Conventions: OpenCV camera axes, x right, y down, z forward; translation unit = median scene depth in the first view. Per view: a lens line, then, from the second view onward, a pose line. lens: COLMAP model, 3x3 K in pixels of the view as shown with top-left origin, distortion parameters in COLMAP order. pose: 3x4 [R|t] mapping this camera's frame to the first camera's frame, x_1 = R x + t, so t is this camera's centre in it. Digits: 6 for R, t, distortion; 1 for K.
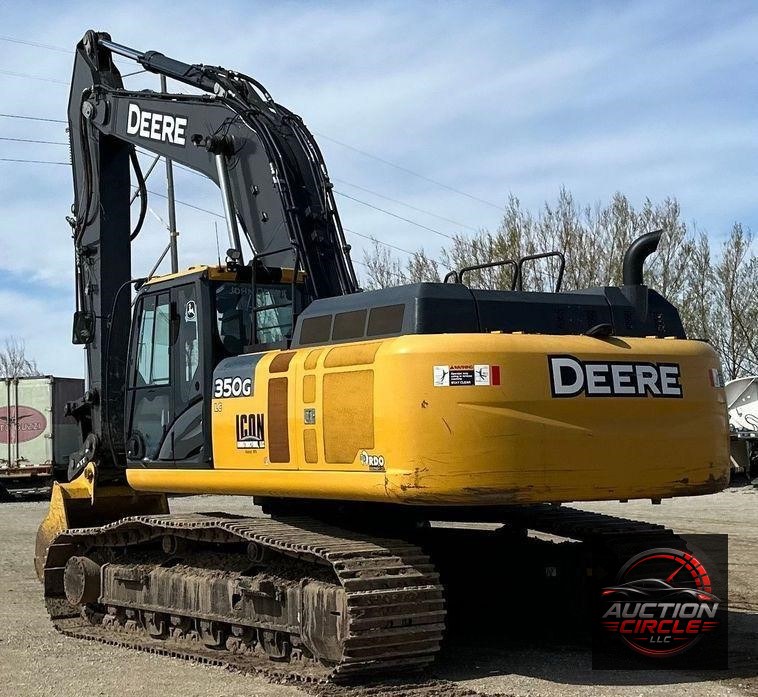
lens RADIAL K [[1473.7, 0, 380.2], [0, 1473.7, 344.4], [0, 0, 1]] dist [0.143558, 0.000000]
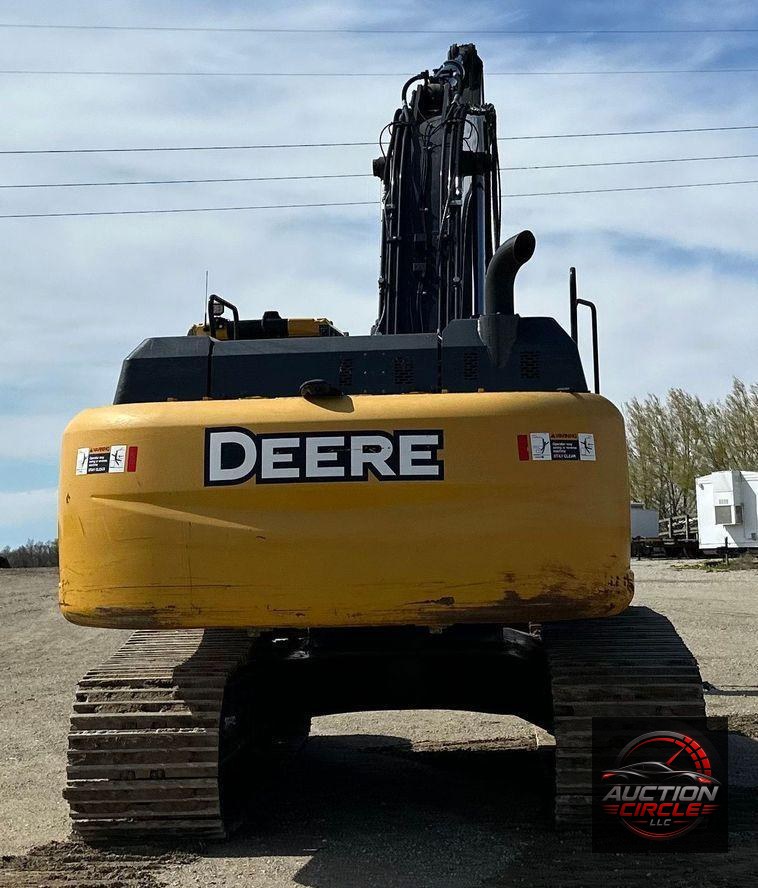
lens RADIAL K [[1587.8, 0, 374.8], [0, 1587.8, 439.4], [0, 0, 1]] dist [0.208562, 0.000000]
pose [[0.788119, -0.036018, -0.614468, 0.631157], [0.049137, 0.998782, 0.004478, 0.012610], [0.613558, -0.033723, 0.788929, 0.401507]]
